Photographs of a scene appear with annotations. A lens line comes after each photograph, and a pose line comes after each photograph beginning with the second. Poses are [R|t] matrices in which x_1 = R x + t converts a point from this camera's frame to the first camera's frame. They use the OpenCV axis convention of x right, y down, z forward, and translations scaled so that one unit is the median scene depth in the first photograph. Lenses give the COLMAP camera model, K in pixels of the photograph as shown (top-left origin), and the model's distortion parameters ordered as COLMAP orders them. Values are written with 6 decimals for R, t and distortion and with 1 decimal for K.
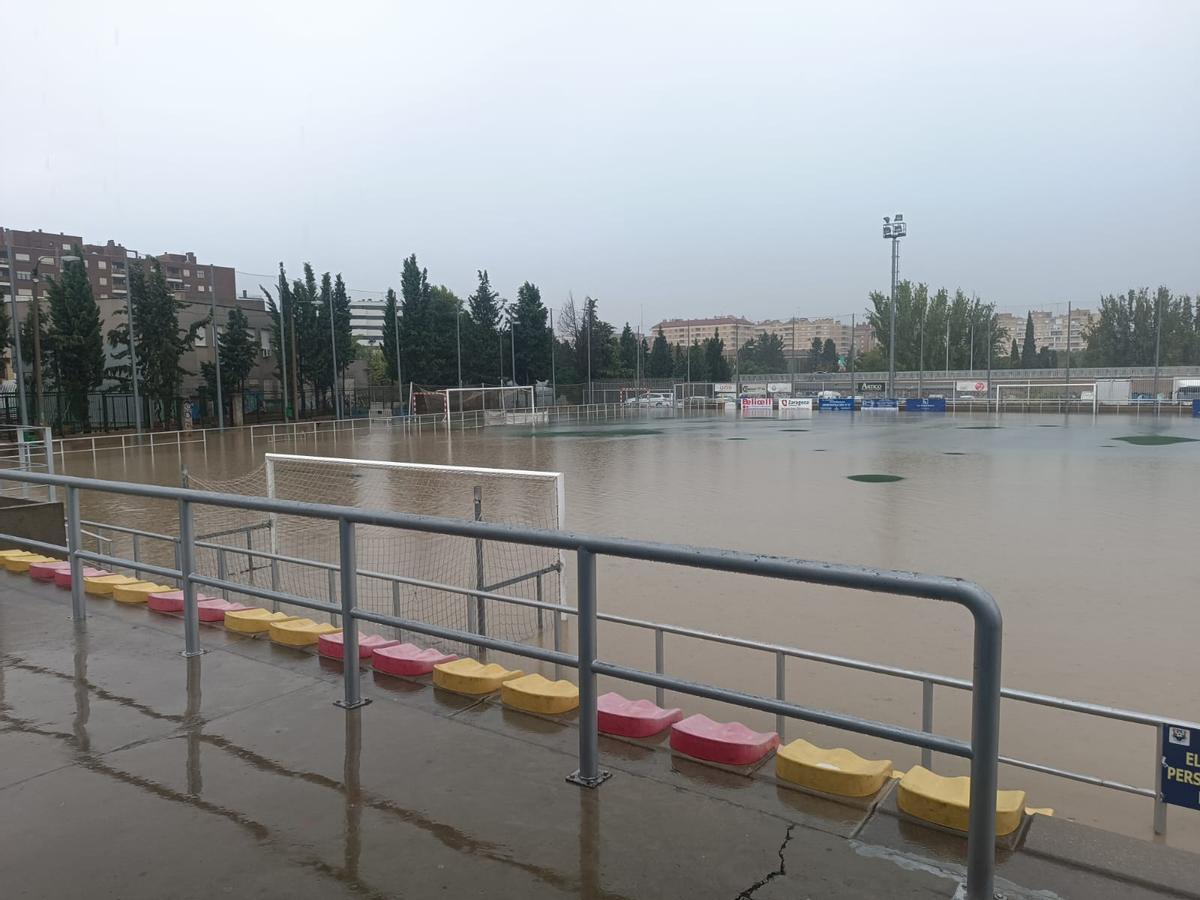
lens RADIAL K [[847.1, 0, 598.1], [0, 847.1, 457.3], [0, 0, 1]] dist [0.015379, -0.022586]
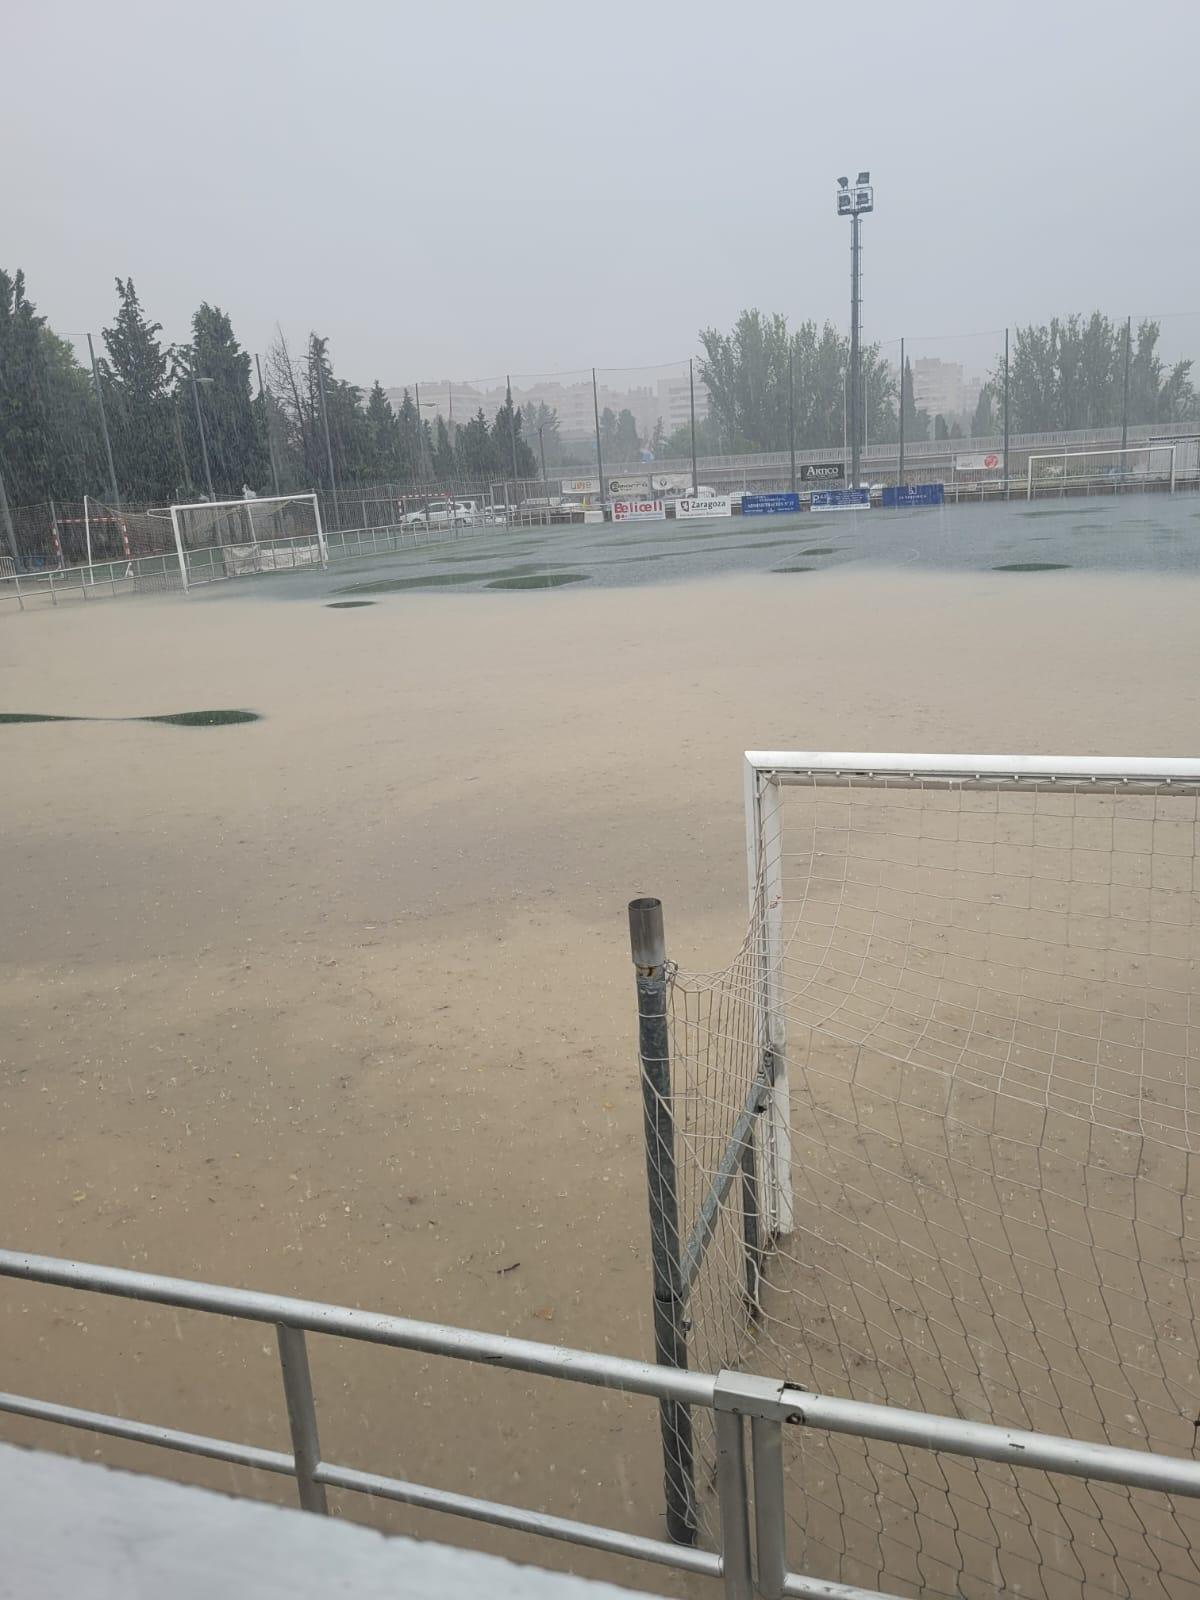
lens RADIAL K [[1234.5, 0, 605.7], [0, 1234.5, 791.1], [0, 0, 1]] dist [0.011499, 0.033289]
pose [[0.956598, -0.115213, 0.267668, -0.092249], [0.073435, 0.984189, 0.161180, -0.009122], [-0.282006, -0.134528, 0.949934, 0.138273]]
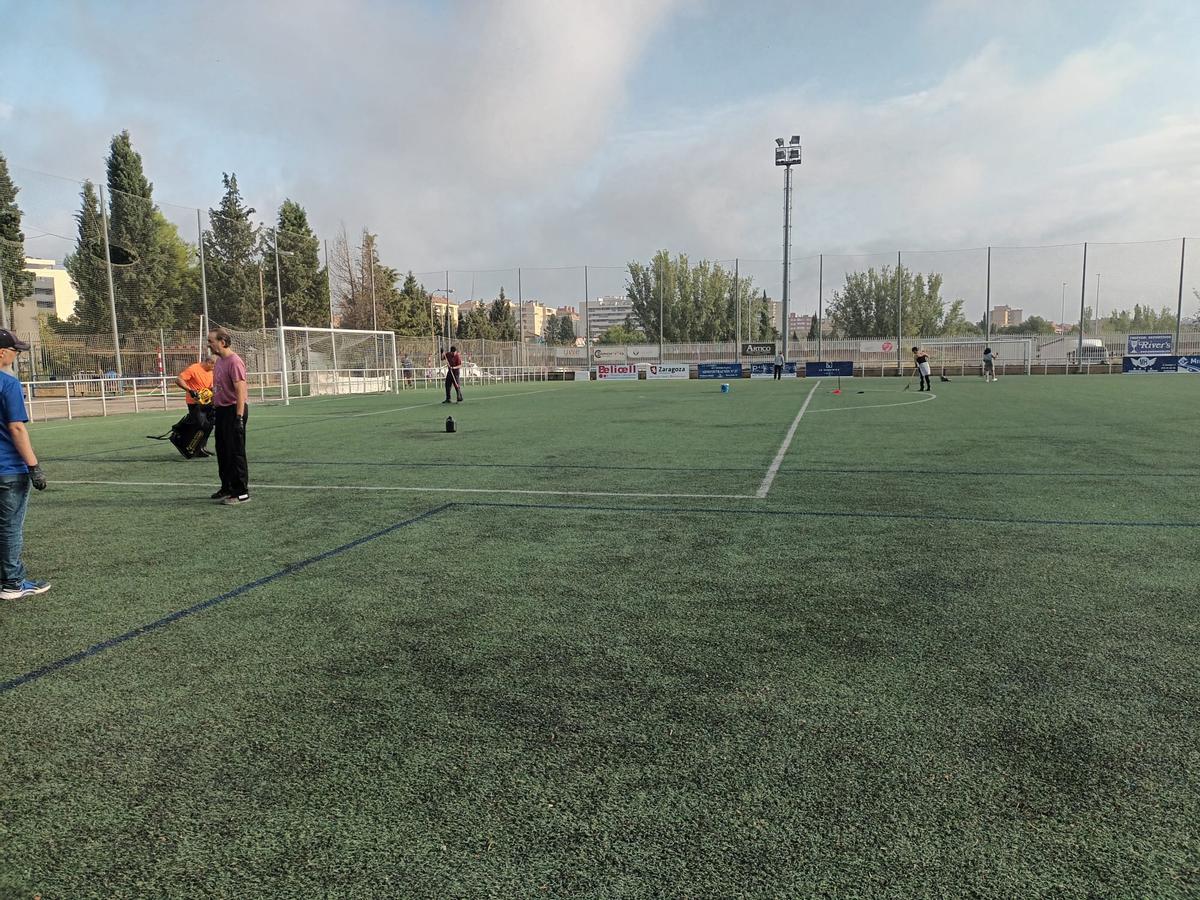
lens RADIAL K [[881.8, 0, 603.9], [0, 881.8, 455.2], [0, 0, 1]] dist [0.053641, -0.076496]
pose [[0.930822, -0.036631, 0.363633, -0.123119], [0.034110, 0.999329, 0.013353, 0.003500], [-0.363878, -0.000026, 0.931446, 0.233987]]
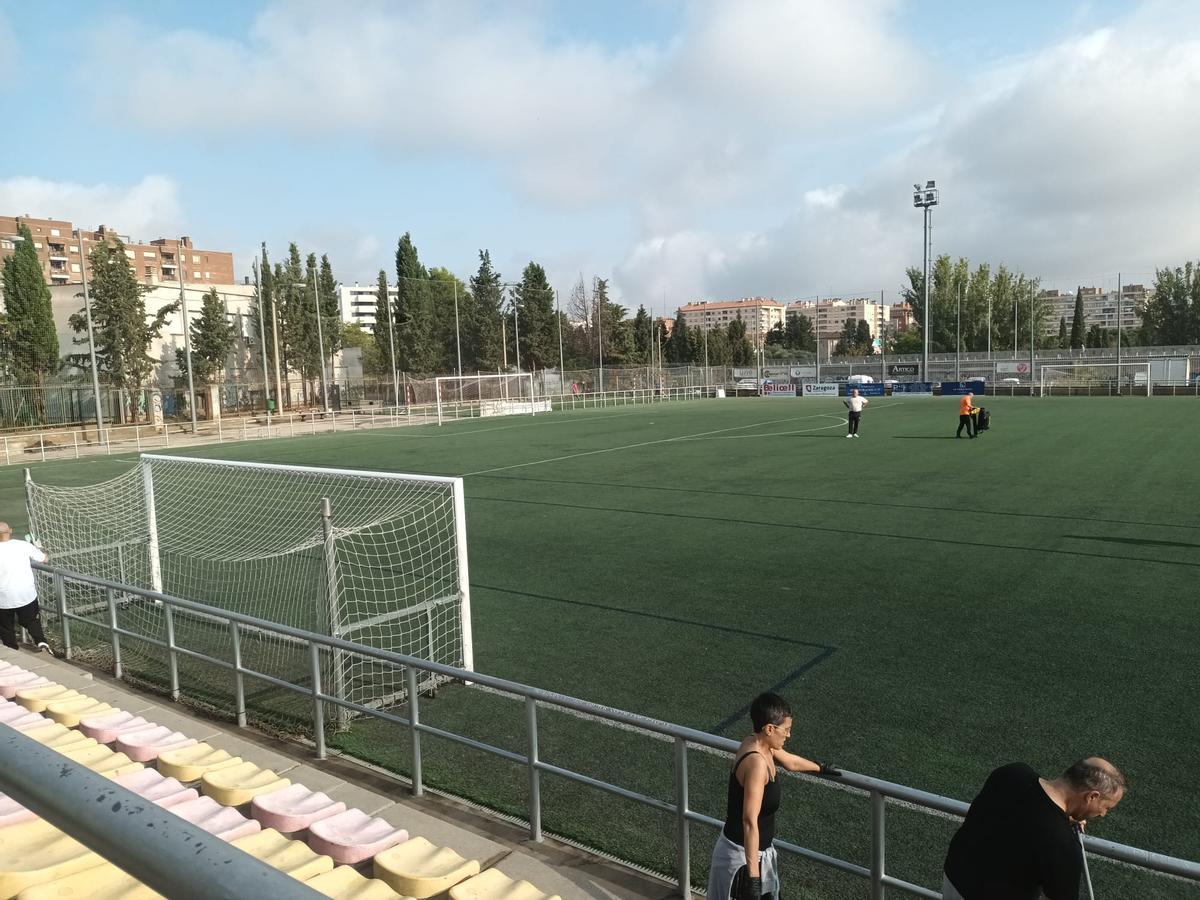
lens RADIAL K [[881.8, 0, 606.7], [0, 881.8, 457.5], [0, 0, 1]] dist [0.053641, -0.076496]
pose [[0.999773, -0.009284, -0.019201, 0.015967], [0.009501, 0.999892, 0.011213, -0.001237], [0.019095, -0.011393, 0.999753, 0.025865]]
